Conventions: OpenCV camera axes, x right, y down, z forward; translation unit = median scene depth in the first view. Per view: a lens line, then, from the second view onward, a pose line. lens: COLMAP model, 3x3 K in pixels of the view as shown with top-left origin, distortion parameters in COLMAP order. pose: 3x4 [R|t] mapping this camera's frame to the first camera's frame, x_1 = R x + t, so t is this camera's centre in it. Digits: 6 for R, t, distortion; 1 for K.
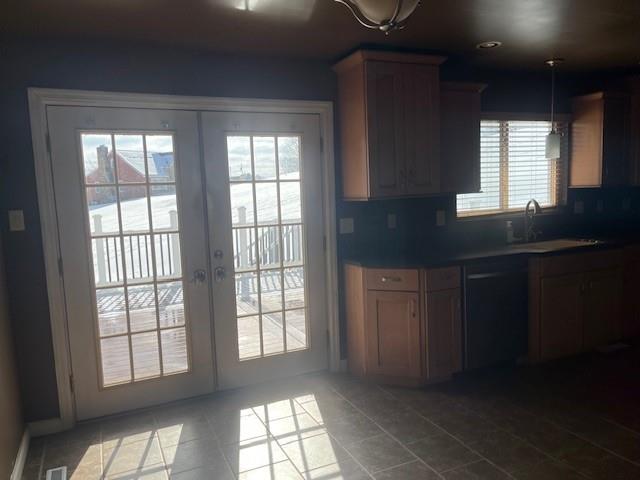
lens RADIAL K [[485.3, 0, 316.5], [0, 485.3, 241.8], [0, 0, 1]] dist [0.060978, -0.075658]
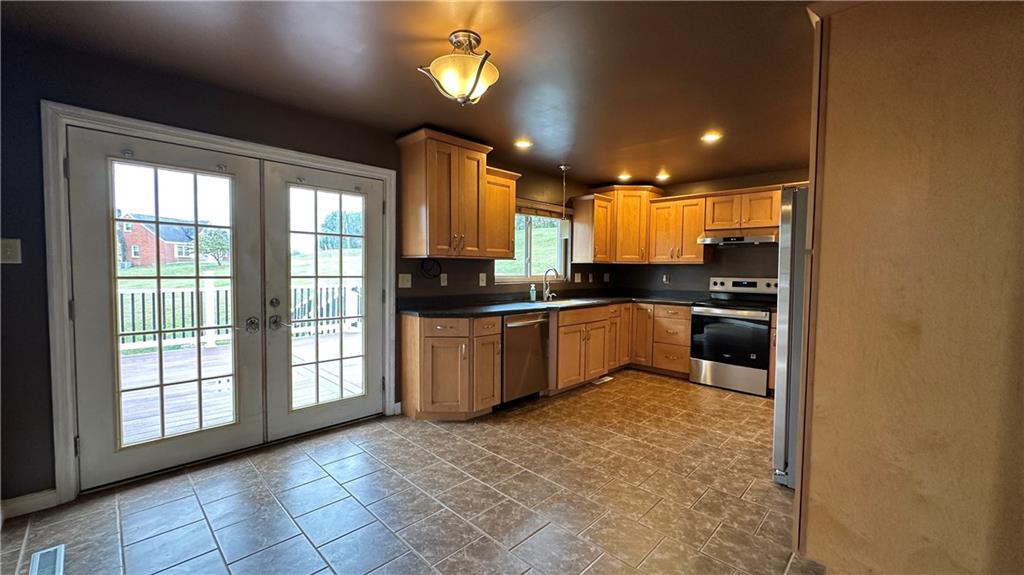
lens RADIAL K [[407.3, 0, 514.7], [0, 407.3, 286.3], [0, 0, 1]] dist [-0.001881, -0.000729]
pose [[0.929511, 0.035190, 0.367112, -0.050750], [-0.009399, 0.997374, -0.071807, 0.047946], [-0.368675, 0.063295, 0.927401, 0.038994]]
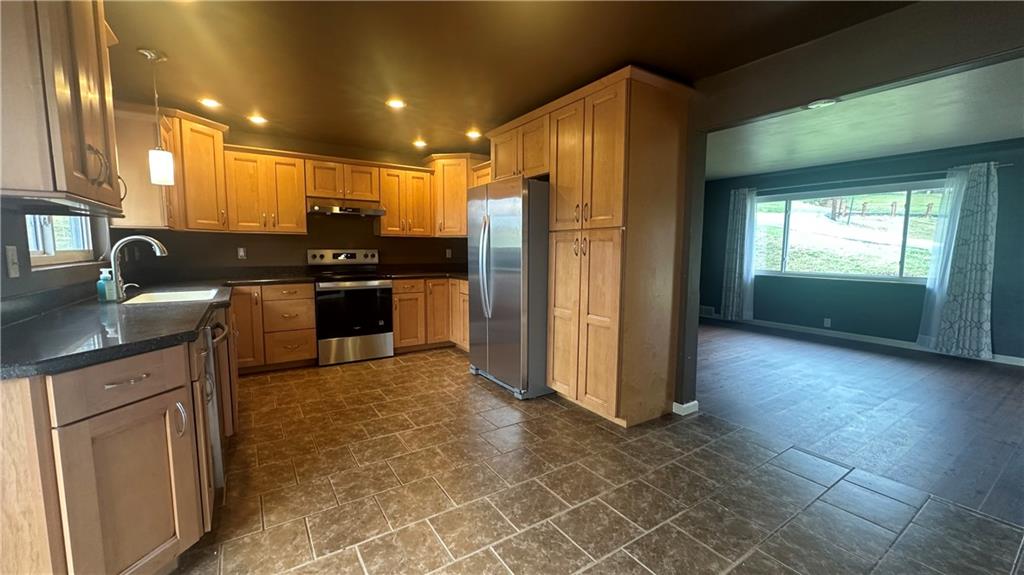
lens RADIAL K [[407.3, 0, 511.8], [0, 407.3, 287.9], [0, 0, 1]] dist [-0.001881, -0.000729]
pose [[-0.160634, -0.057167, 0.985357, -0.275290], [0.105332, 0.991627, 0.074702, -0.000208], [-0.981377, 0.115790, -0.153268, 0.686448]]
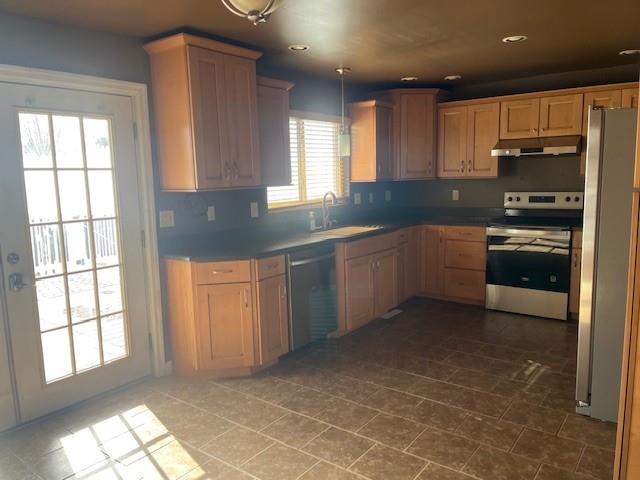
lens RADIAL K [[485.3, 0, 318.8], [0, 485.3, 241.4], [0, 0, 1]] dist [0.060978, -0.075658]
pose [[0.878943, -0.048829, 0.474420, -0.139213], [0.041761, 0.998804, 0.025432, -0.001878], [-0.475094, -0.002541, 0.879931, 0.034600]]
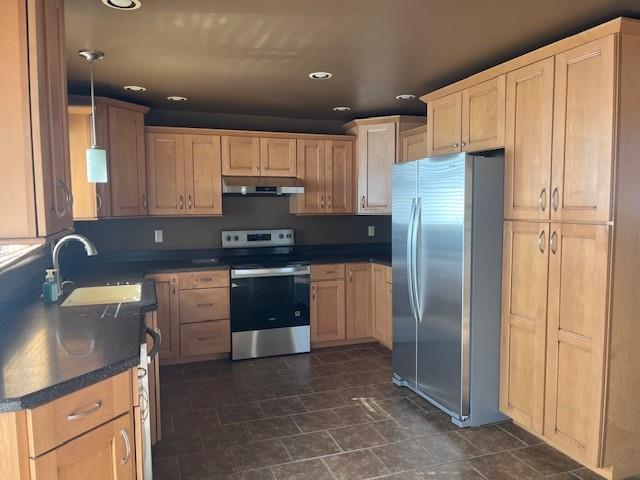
lens RADIAL K [[485.3, 0, 316.1], [0, 485.3, 240.9], [0, 0, 1]] dist [0.060978, -0.075658]
pose [[0.085749, -0.037127, 0.995625, -0.292770], [0.110104, 0.993538, 0.027567, -0.073841], [-0.990214, 0.107259, 0.089283, 0.711563]]
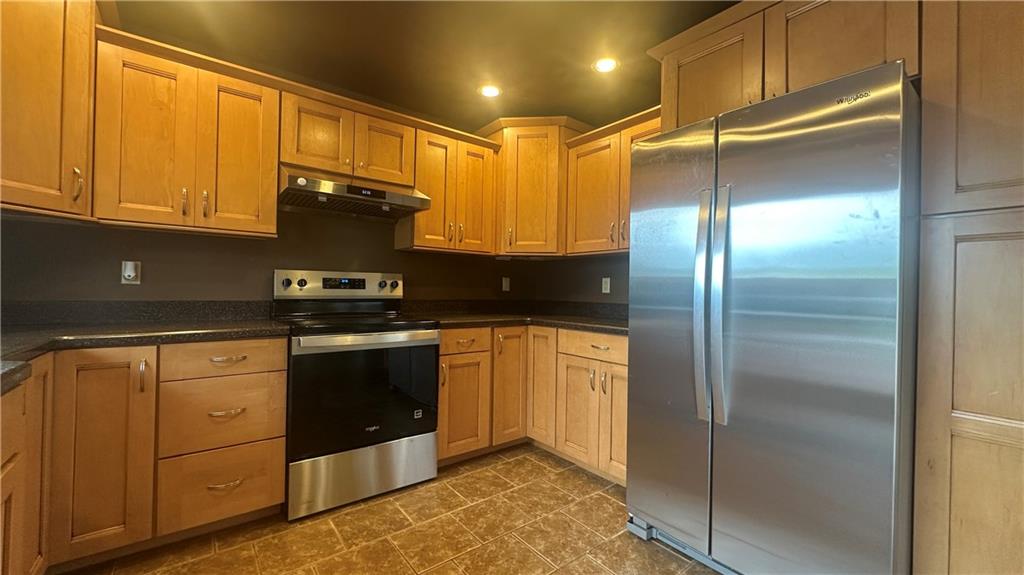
lens RADIAL K [[407.3, 0, 510.3], [0, 407.3, 287.5], [0, 0, 1]] dist [-0.001881, -0.000729]
pose [[-0.250894, 0.042369, 0.967087, 0.376111], [0.095590, 0.995243, -0.018803, -0.013835], [-0.963283, 0.087726, -0.253751, 0.912145]]
